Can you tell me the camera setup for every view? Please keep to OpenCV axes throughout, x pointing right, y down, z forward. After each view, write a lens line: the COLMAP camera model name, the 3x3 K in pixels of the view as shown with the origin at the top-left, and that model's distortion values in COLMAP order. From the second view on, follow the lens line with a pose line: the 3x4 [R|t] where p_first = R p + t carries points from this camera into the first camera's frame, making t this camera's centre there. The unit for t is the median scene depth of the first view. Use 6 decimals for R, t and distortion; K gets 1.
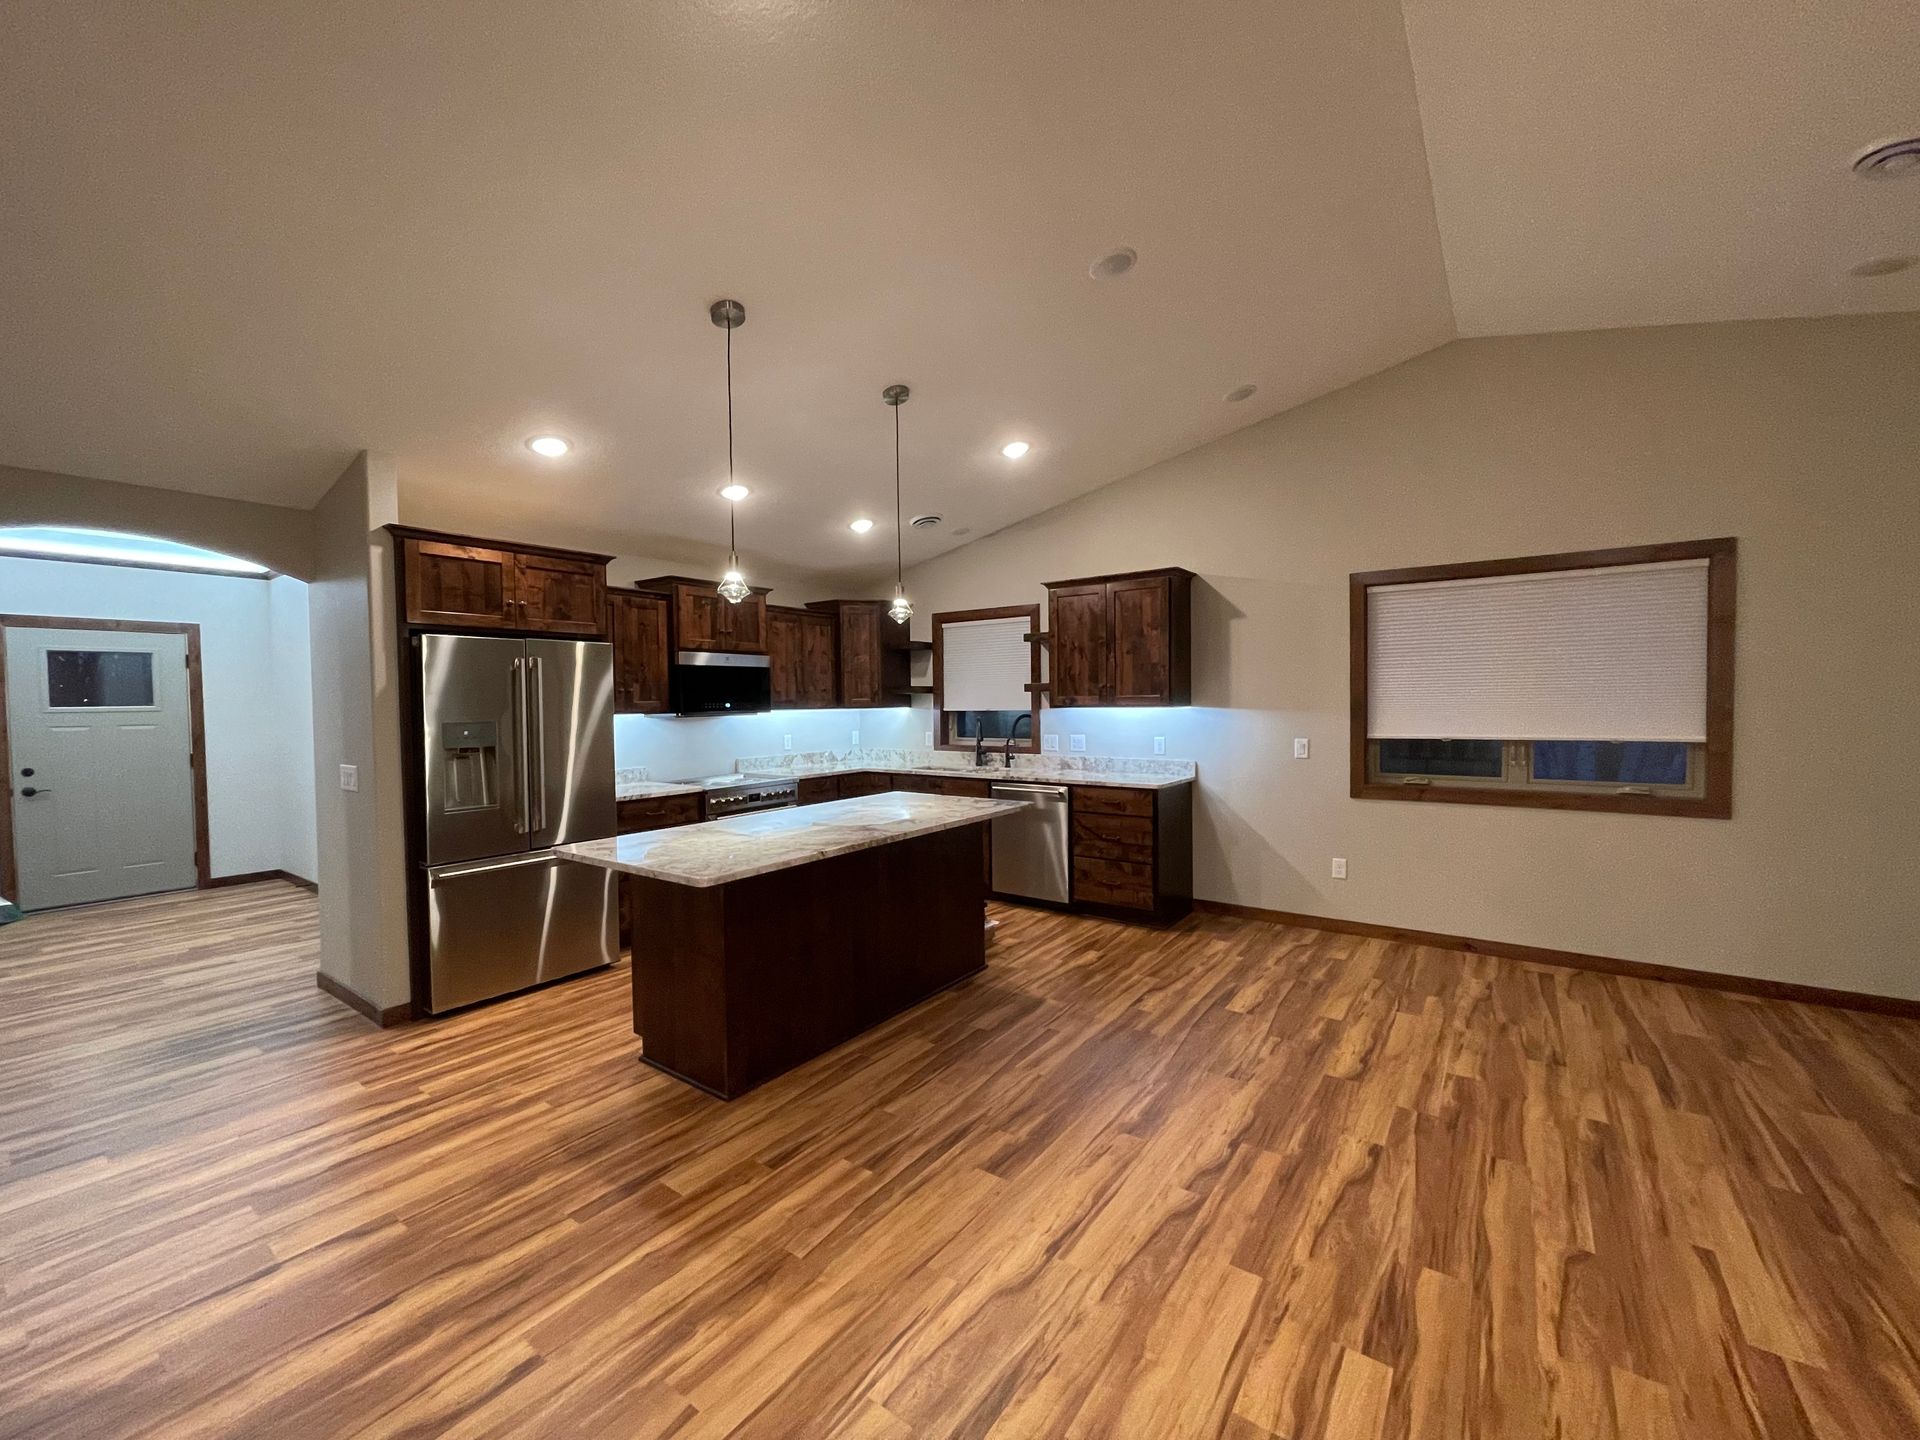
lens RADIAL K [[776.9, 0, 952.8], [0, 776.9, 721.5], [0, 0, 1]] dist [-0.000405, -0.000559]
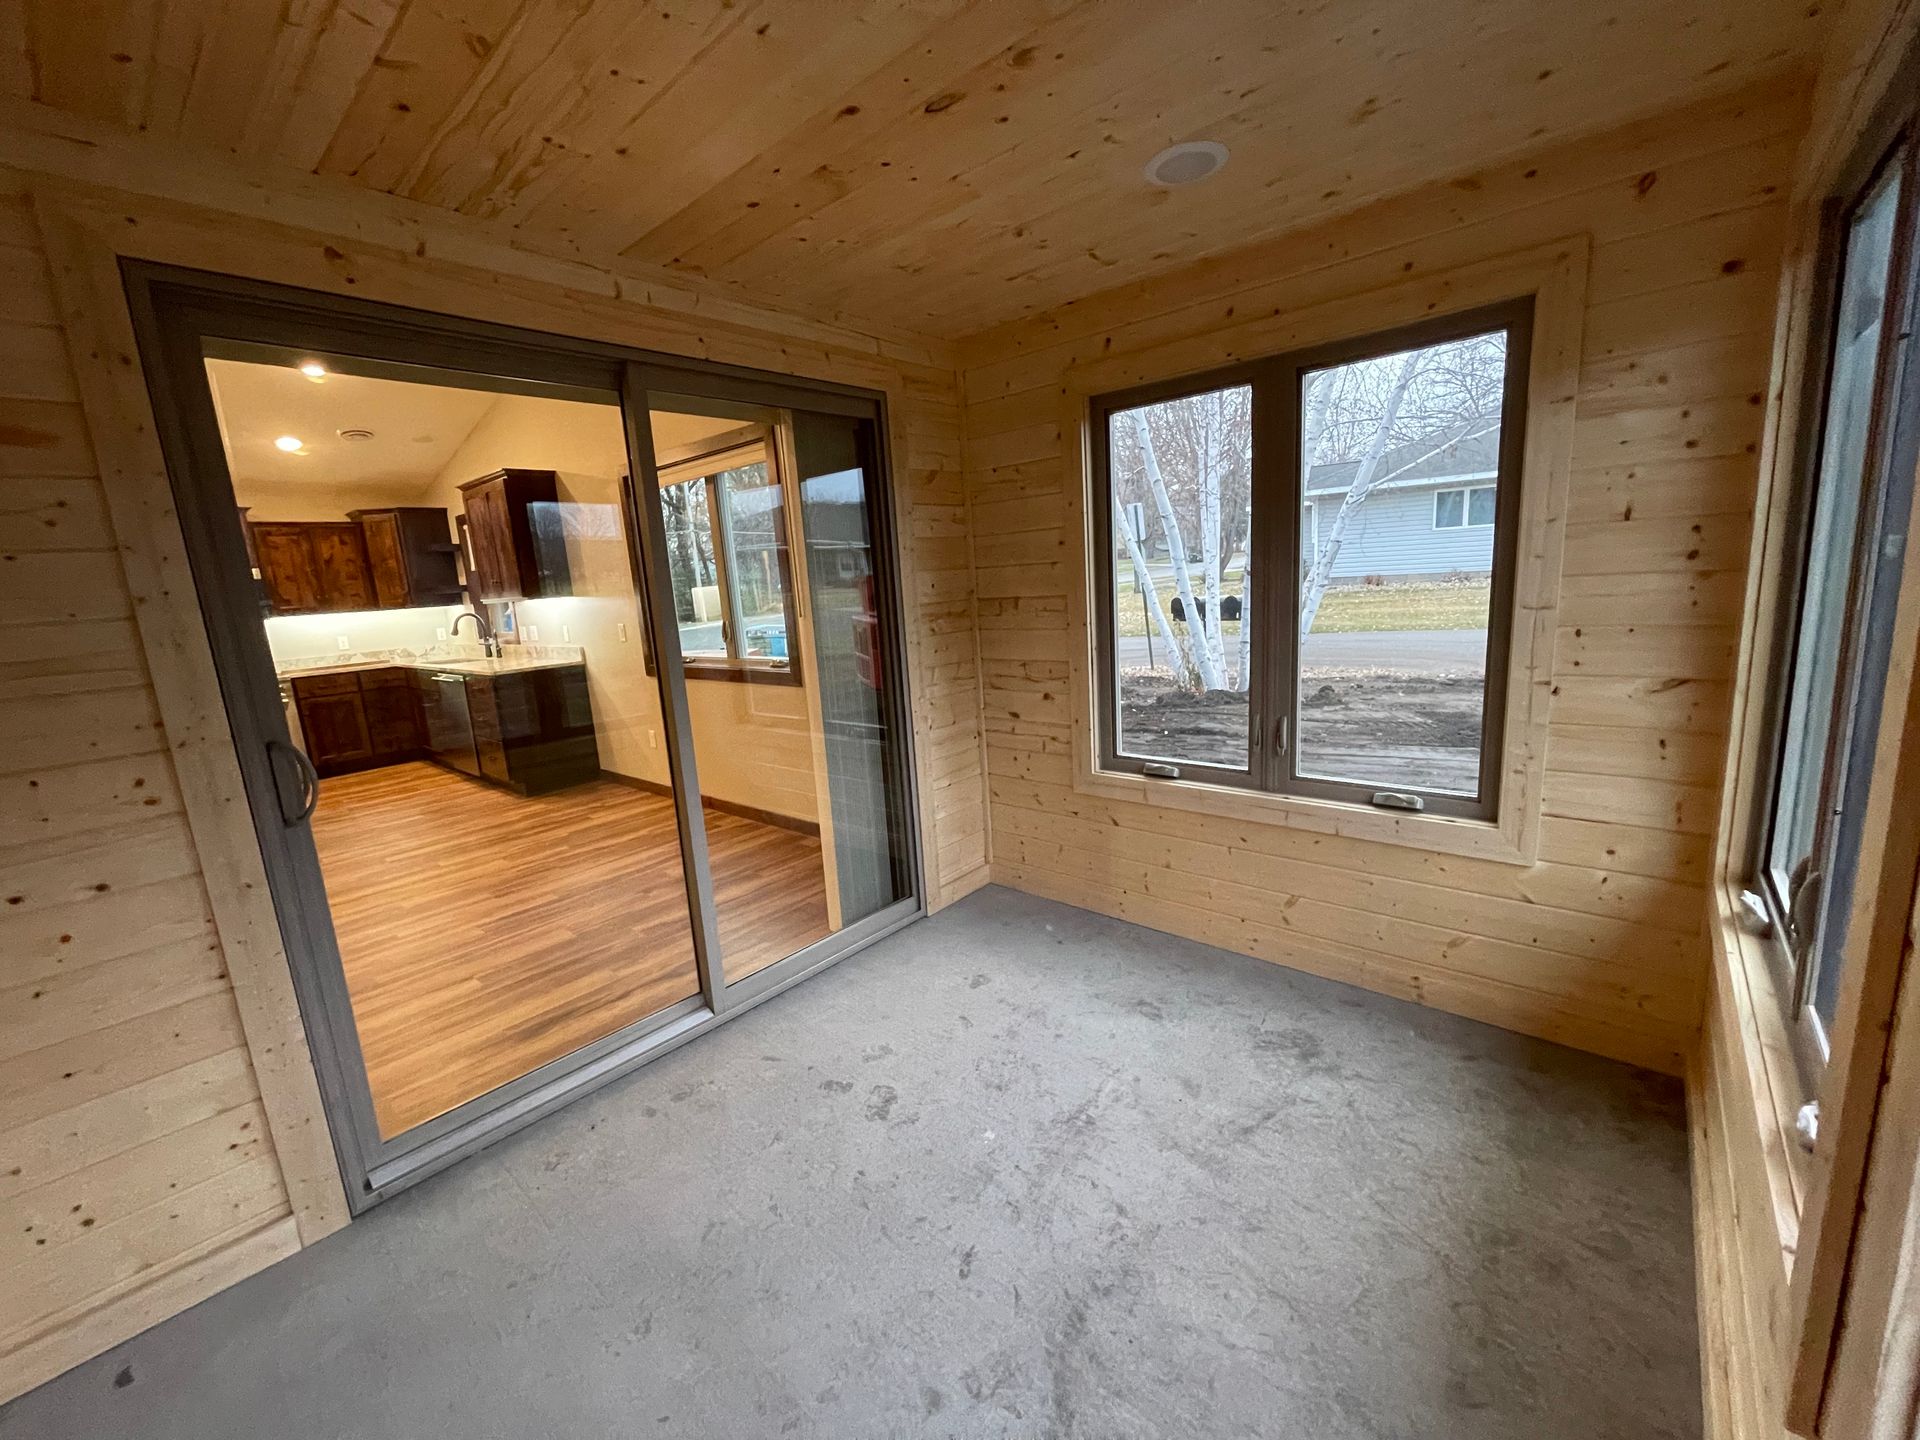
lens RADIAL K [[776.9, 0, 952.8], [0, 776.9, 721.5], [0, 0, 1]] dist [-0.000405, -0.000559]
pose [[0.994661, -0.039885, -0.095180, 0.969050], [0.054441, 0.986317, 0.155611, 0.013849], [0.087672, -0.159962, 0.983222, -0.048641]]
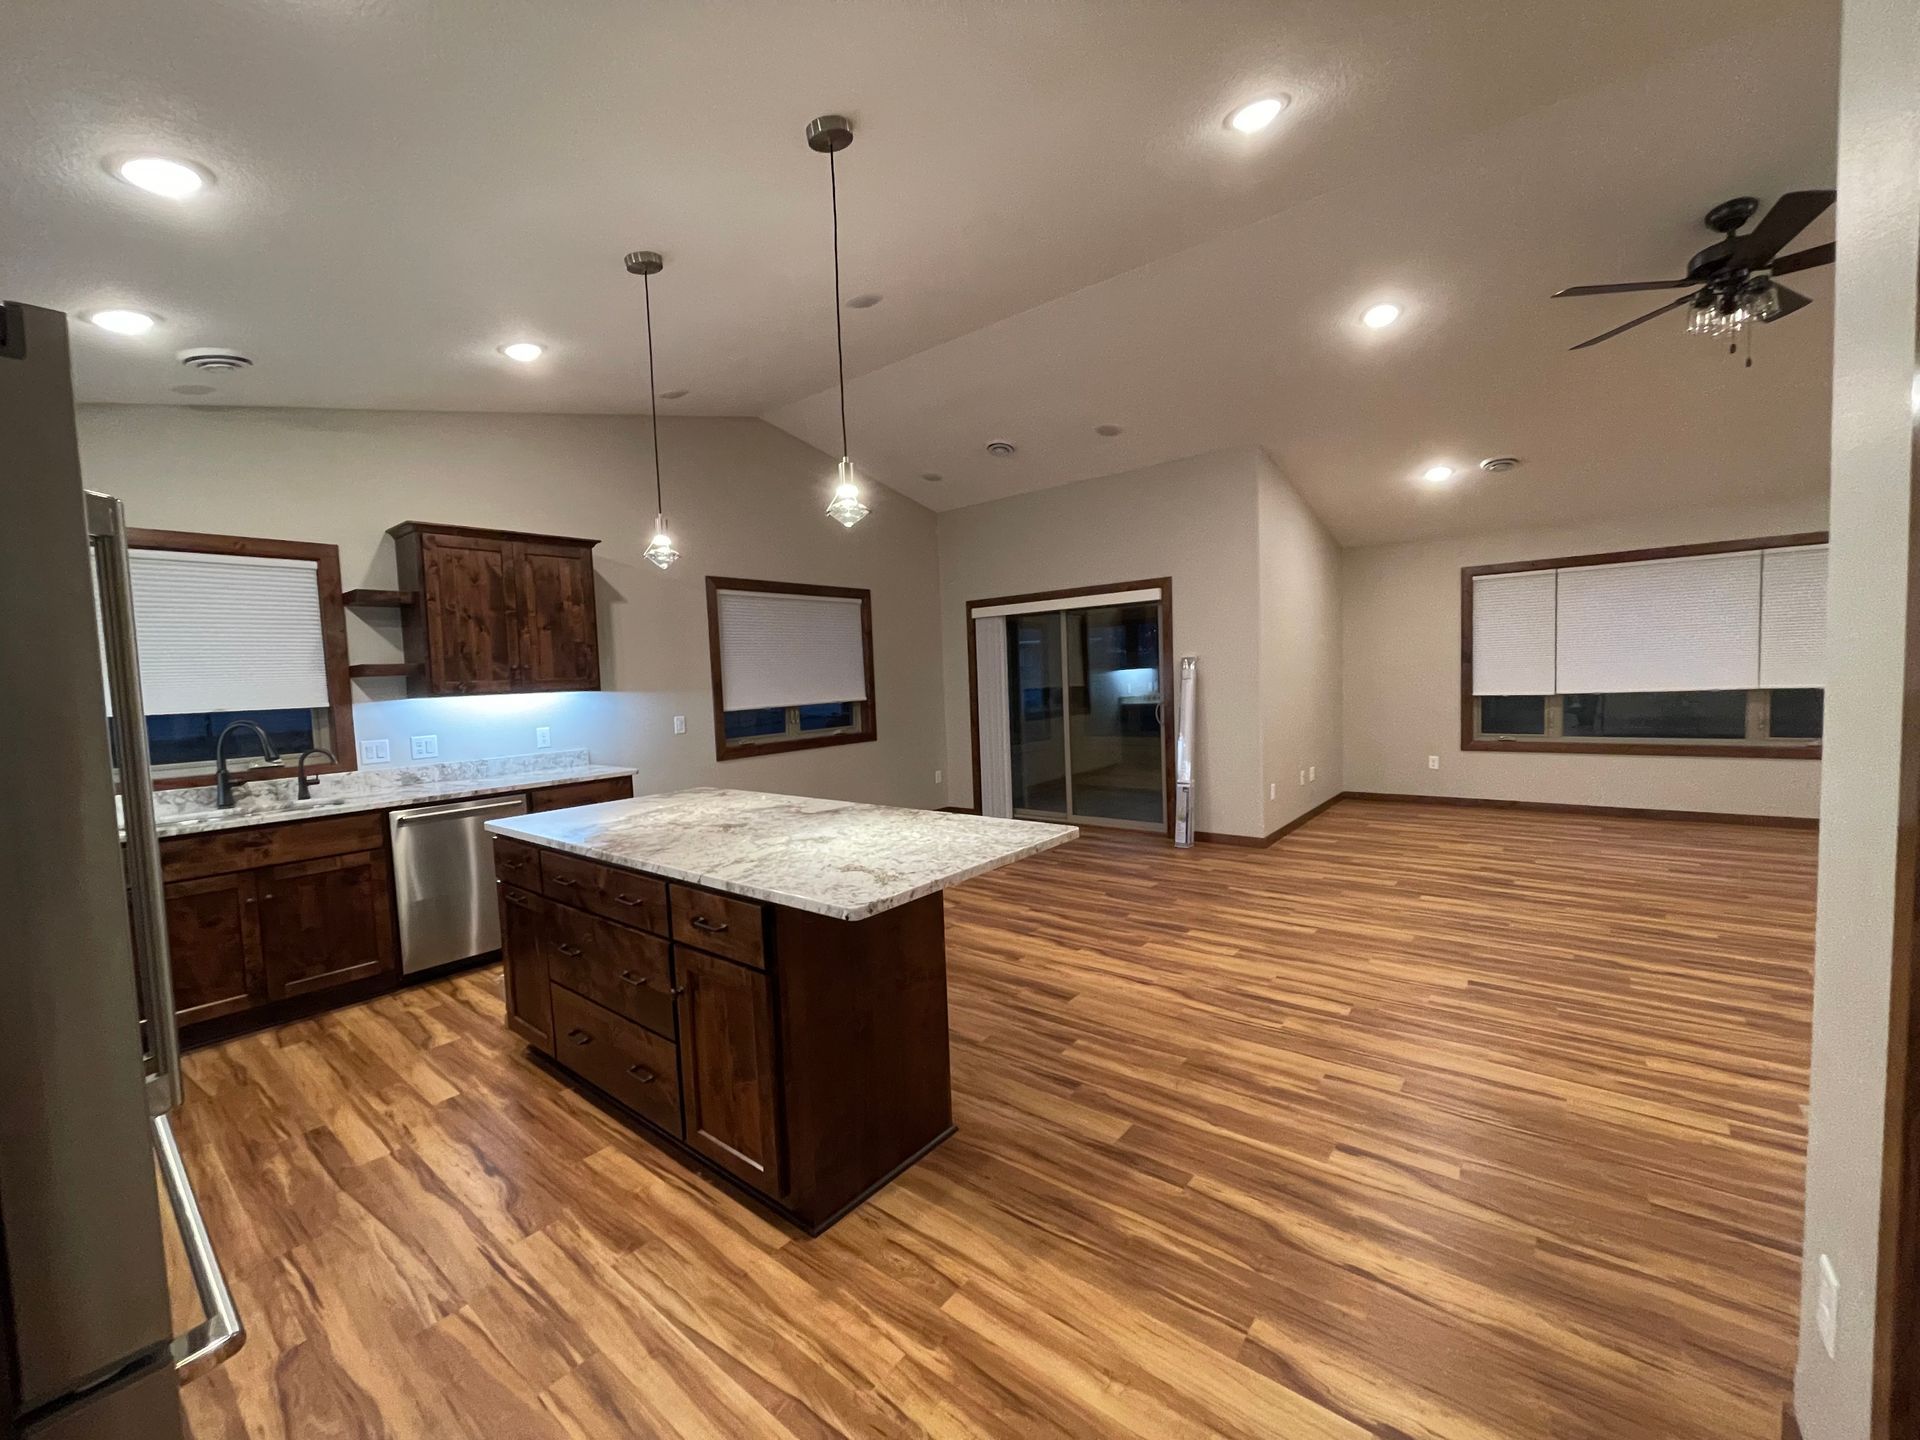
lens RADIAL K [[772.0, 0, 952.7], [0, 772.0, 723.5], [0, 0, 1]] dist [0.001351, 0.000370]
pose [[0.053333, -0.053027, 0.997168, -0.620914], [0.069813, 0.996344, 0.049249, 0.005071], [-0.996133, 0.066989, 0.056840, 0.522524]]
